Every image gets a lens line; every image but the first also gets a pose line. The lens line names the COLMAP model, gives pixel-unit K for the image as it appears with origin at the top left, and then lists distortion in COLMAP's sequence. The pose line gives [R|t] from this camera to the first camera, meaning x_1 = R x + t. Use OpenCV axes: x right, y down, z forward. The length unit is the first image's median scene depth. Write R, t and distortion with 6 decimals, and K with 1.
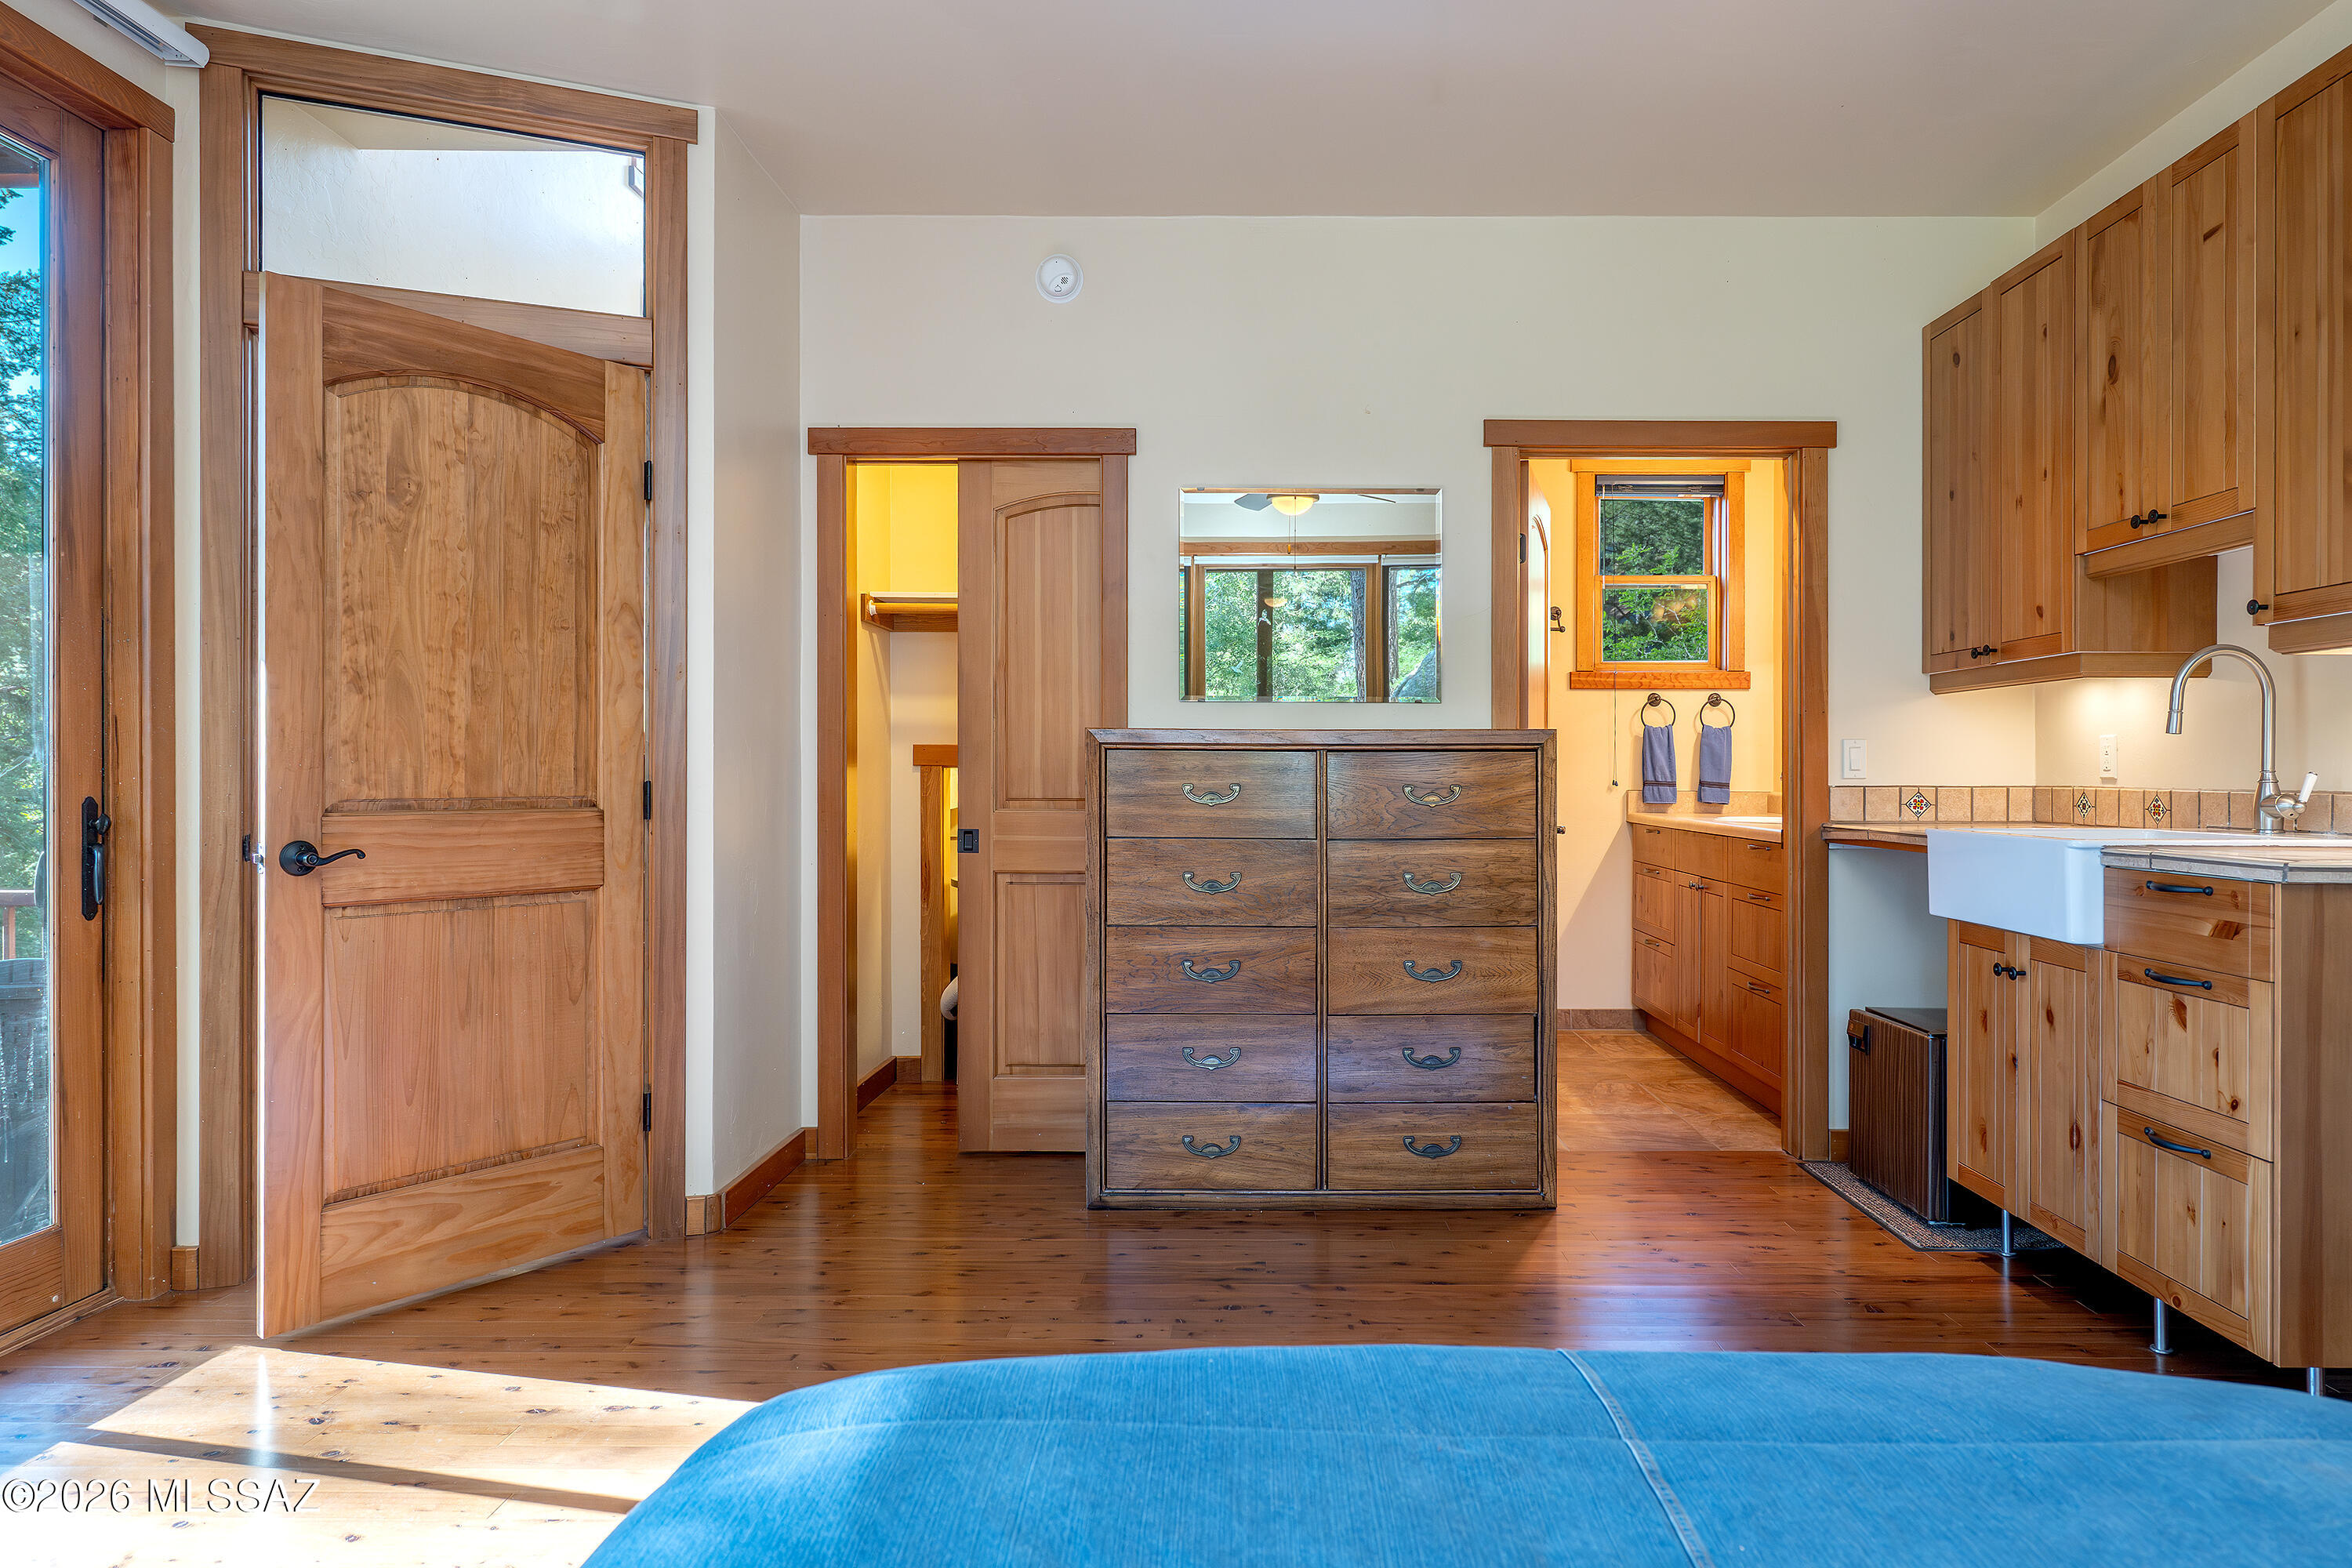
lens RADIAL K [[1451.5, 0, 1184.1], [0, 1451.5, 782.0], [0, 0, 1]] dist [0.006427, -0.001048]
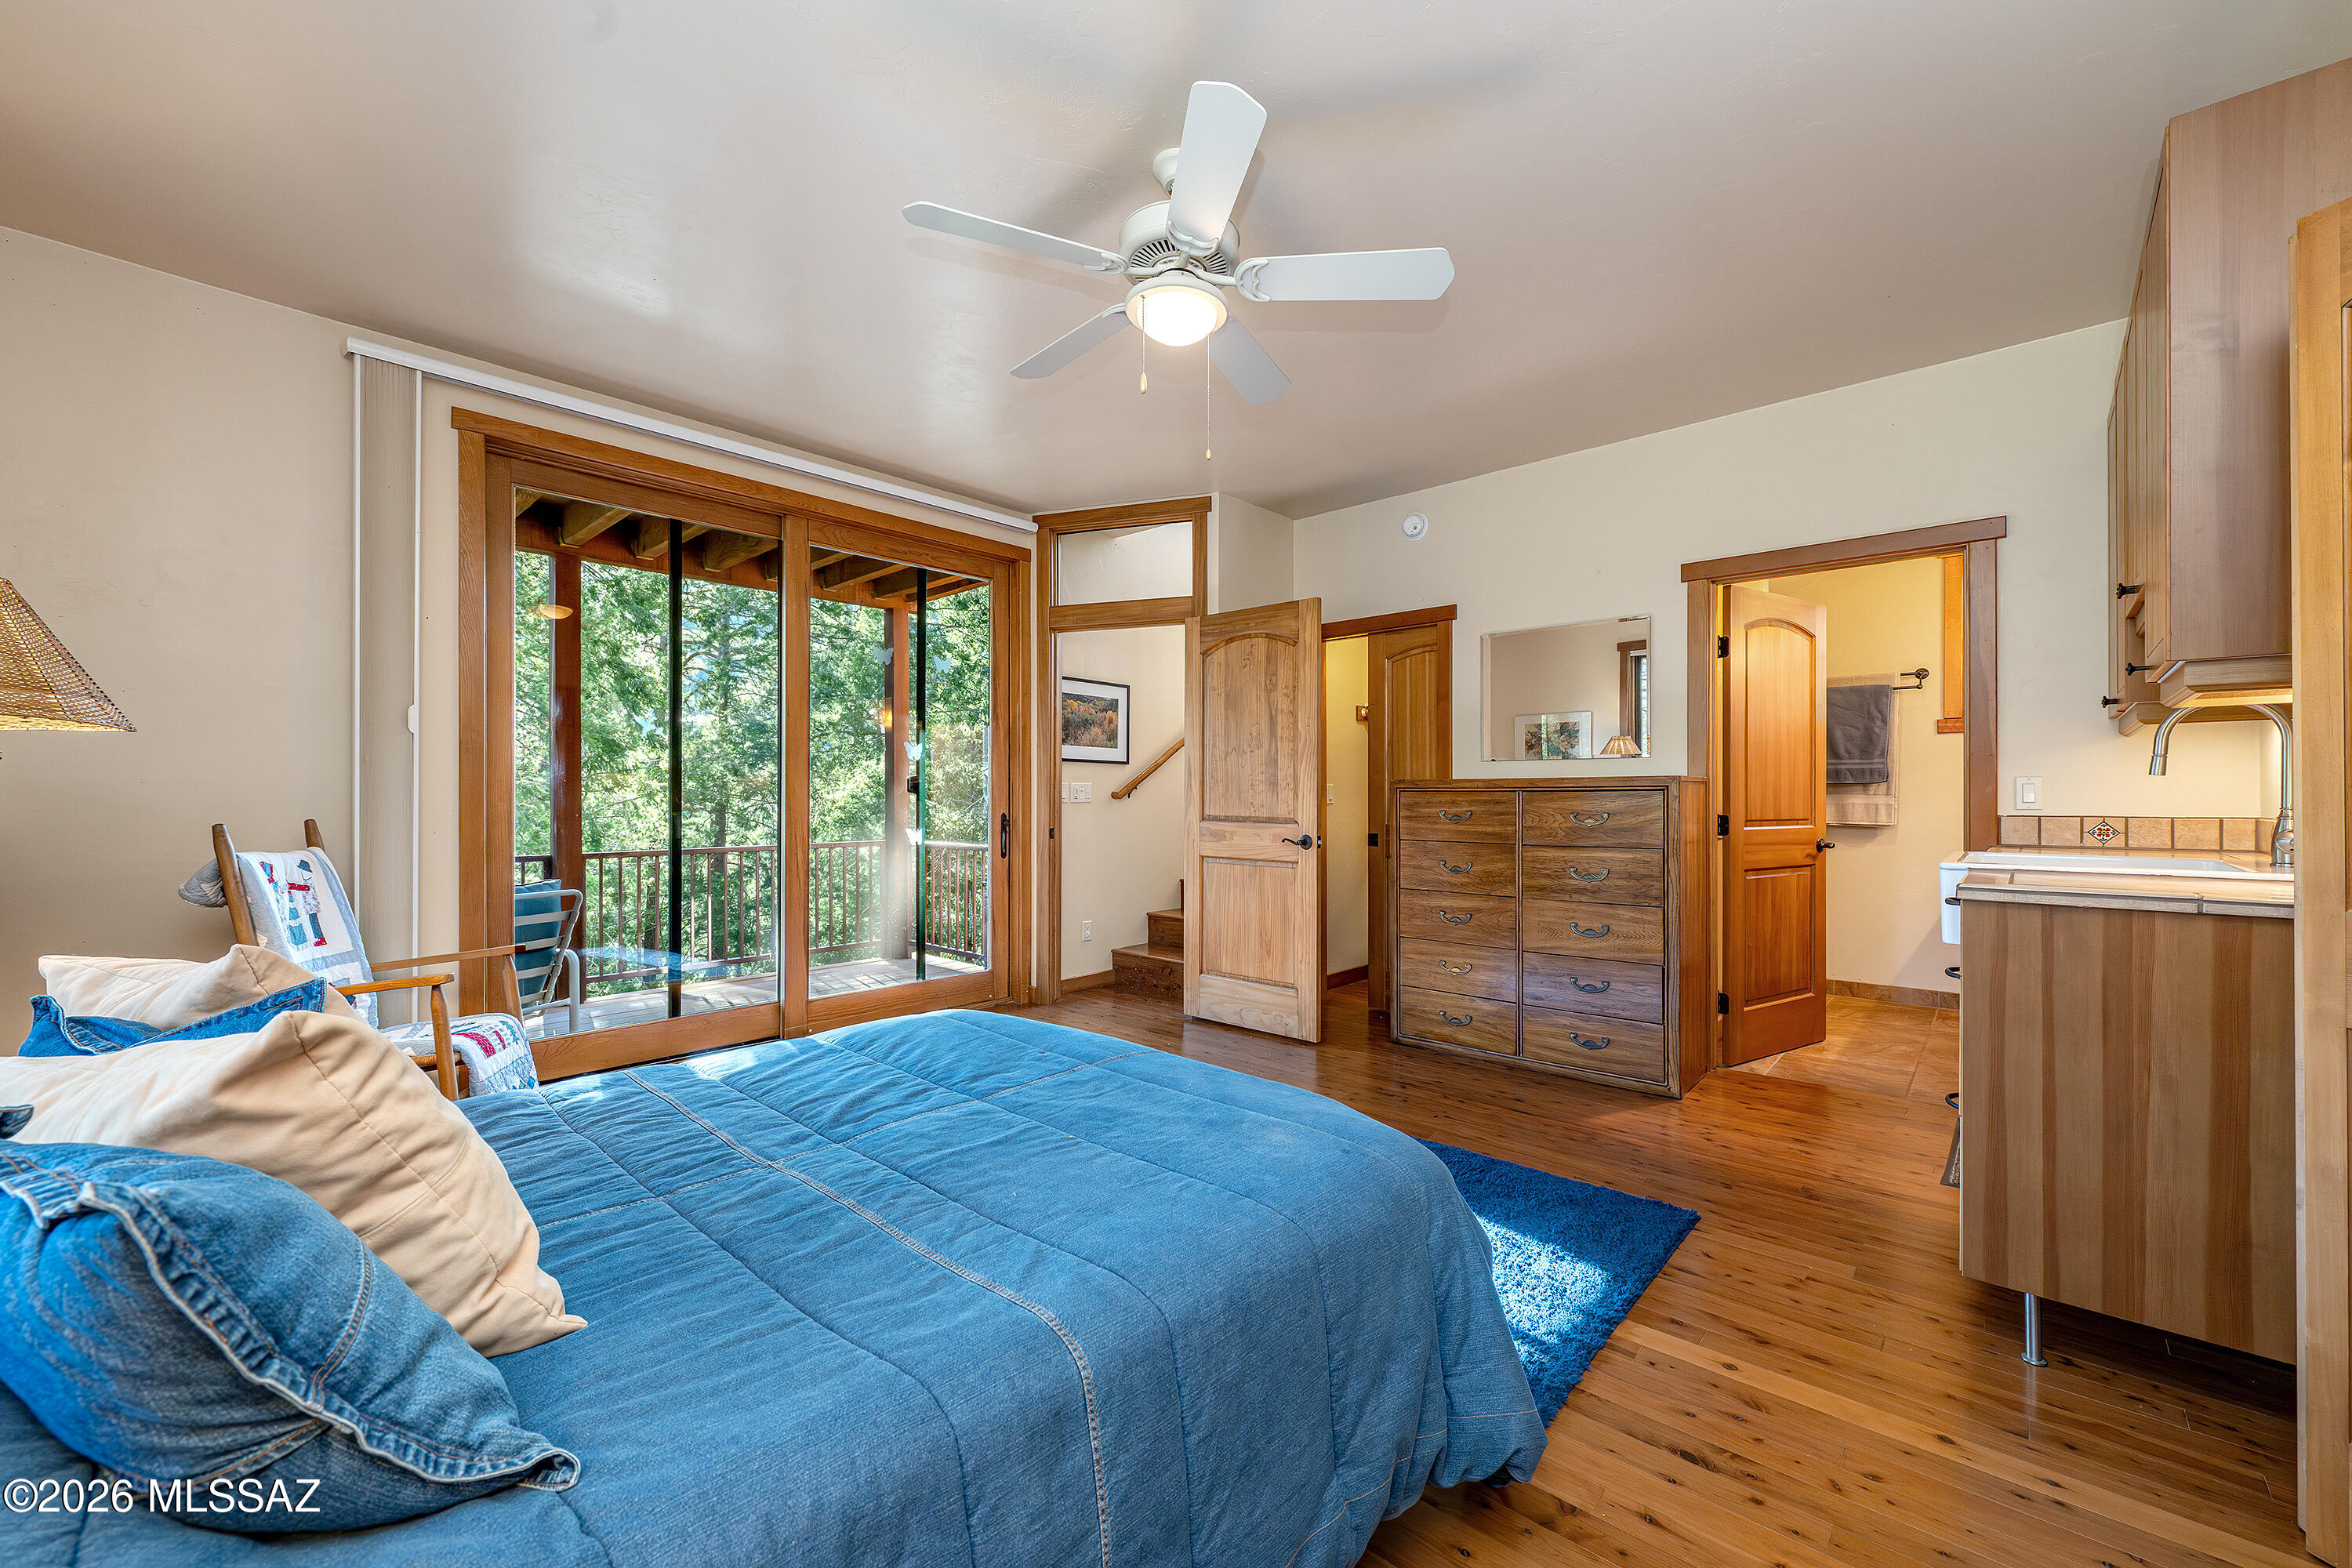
lens RADIAL K [[930.2, 0, 1179.2], [0, 930.2, 793.8], [0, 0, 1]] dist [-0.000578, 0.000228]
pose [[0.741931, -0.003178, -0.670468, 0.519207], [-0.001279, 0.999980, -0.006156, -0.011318], [0.670474, 0.005424, 0.741913, -0.048047]]
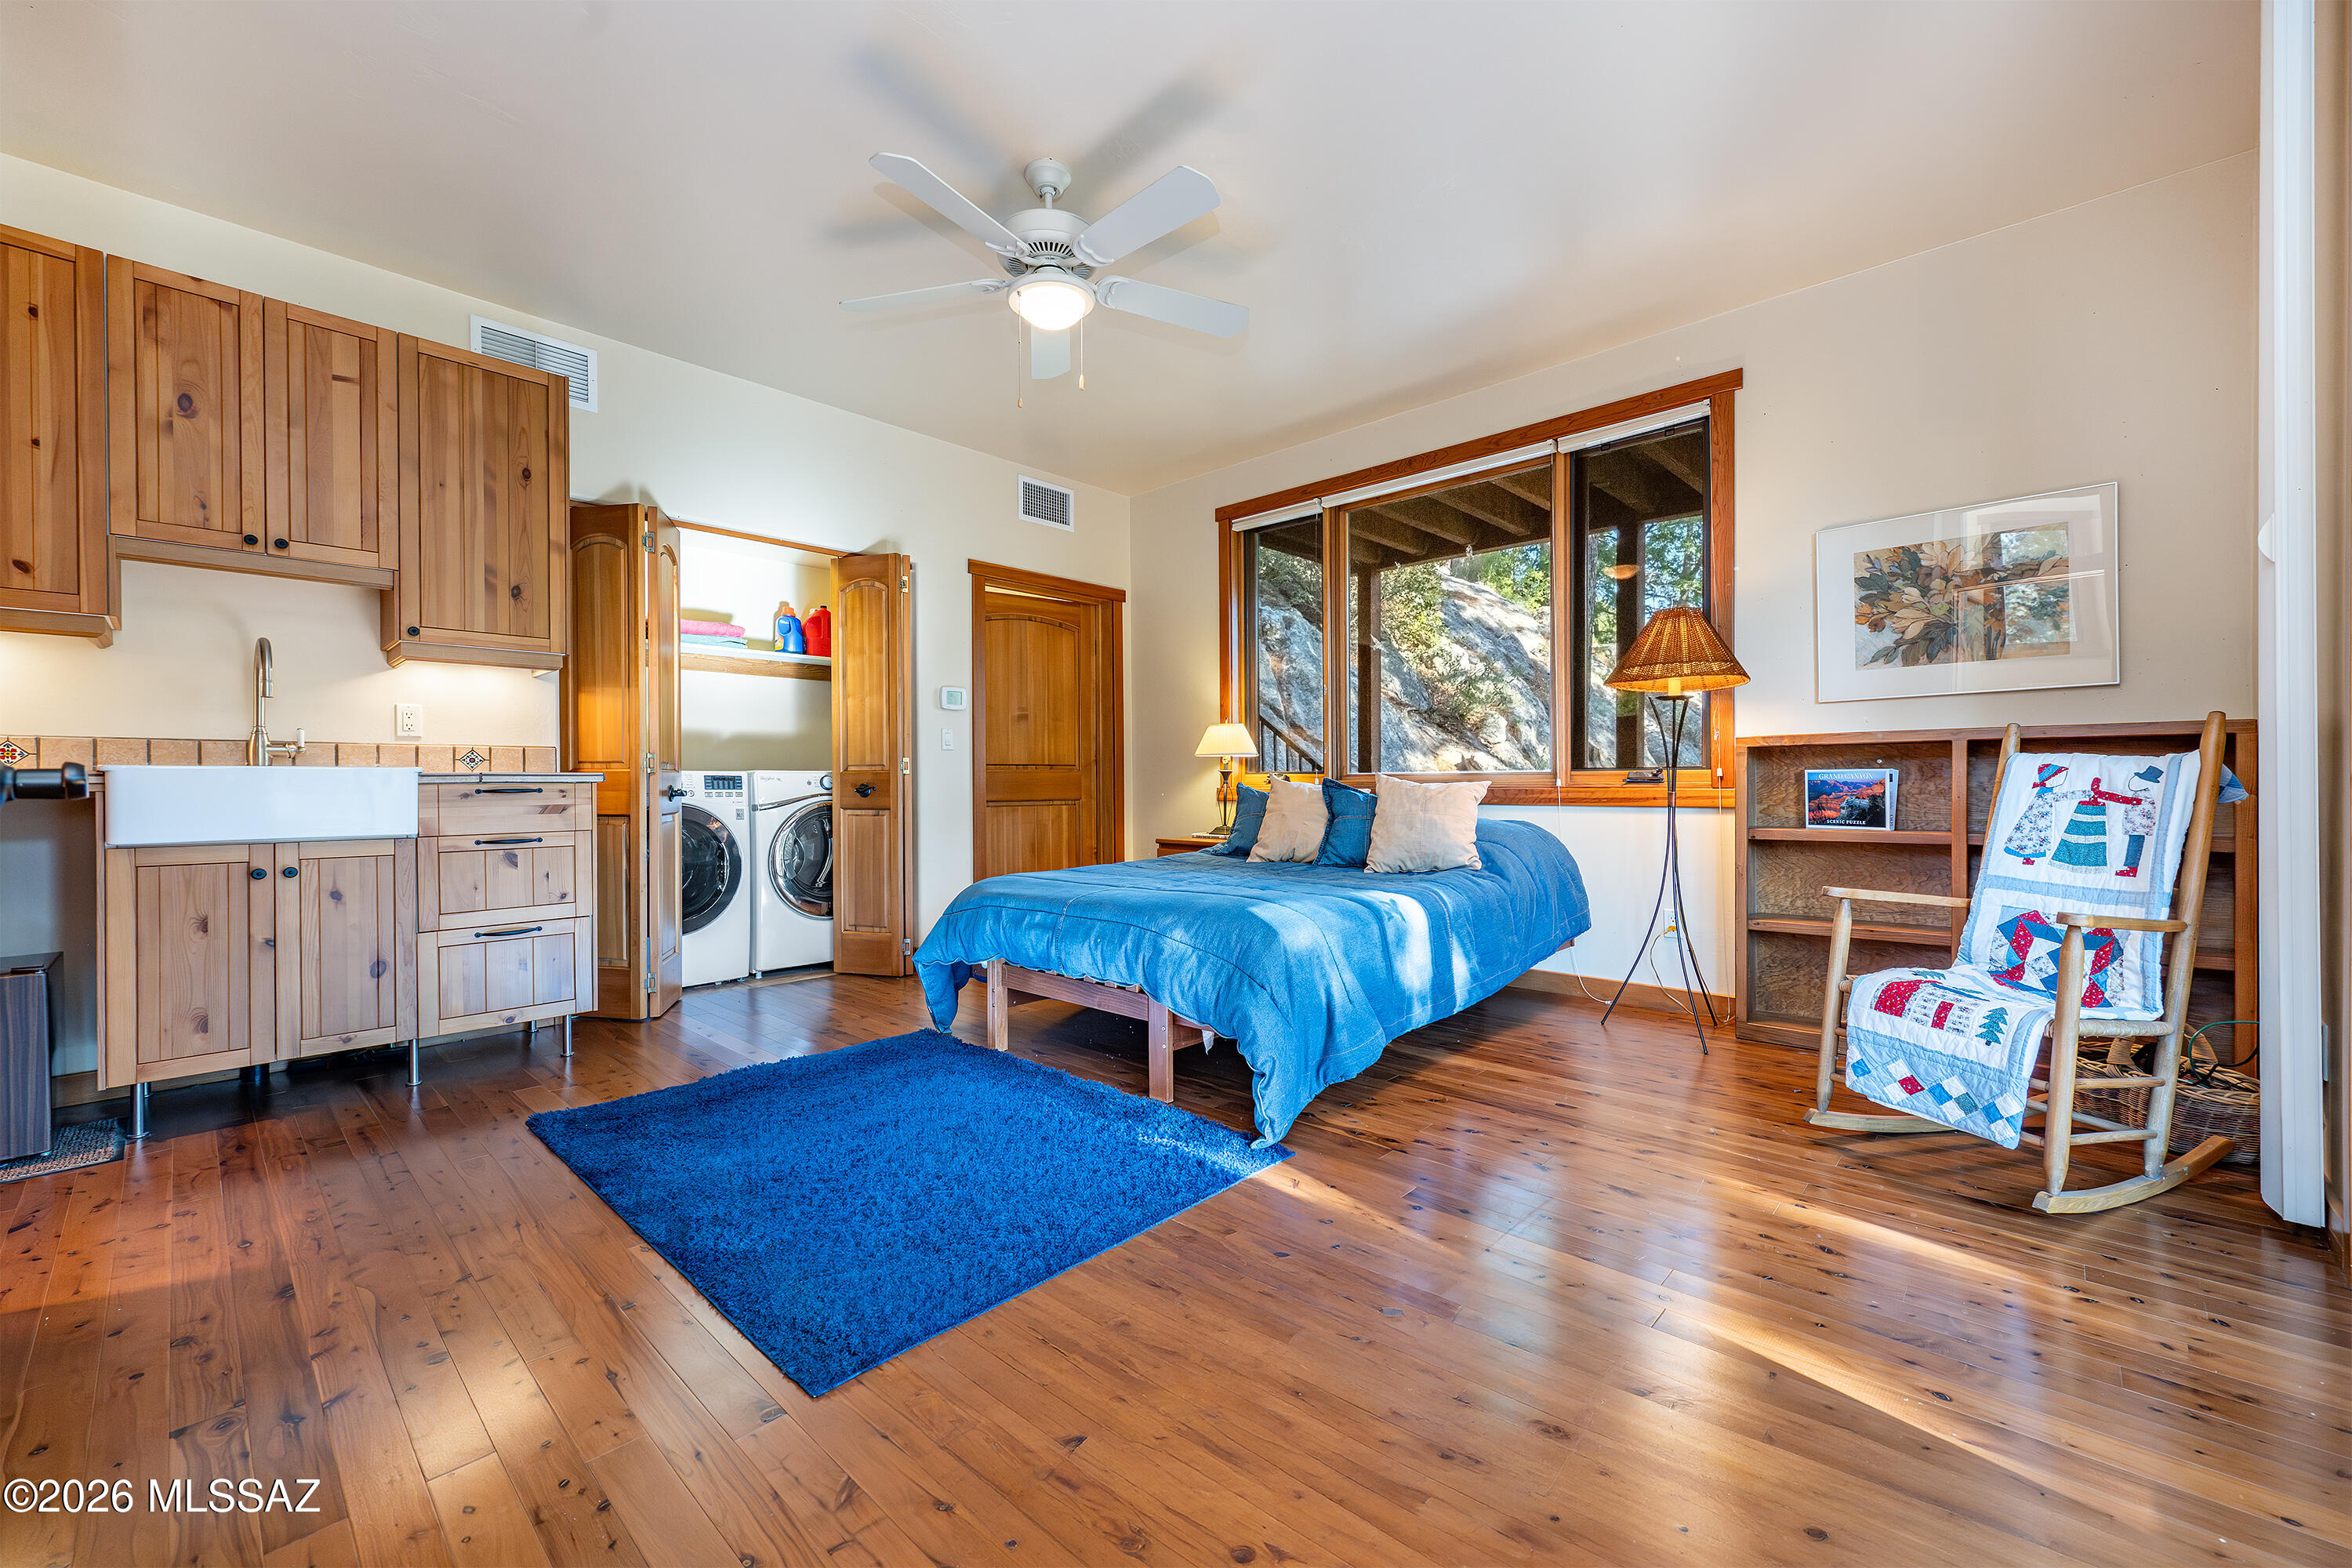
lens RADIAL K [[930.2, 0, 1173.9], [0, 930.2, 779.9], [0, 0, 1]] dist [-0.000578, 0.000228]
pose [[-0.751516, -0.001279, 0.659713, -0.500372], [0.002900, 0.999982, 0.005243, 0.039426], [-0.659708, 0.005853, -0.751499, 0.941946]]
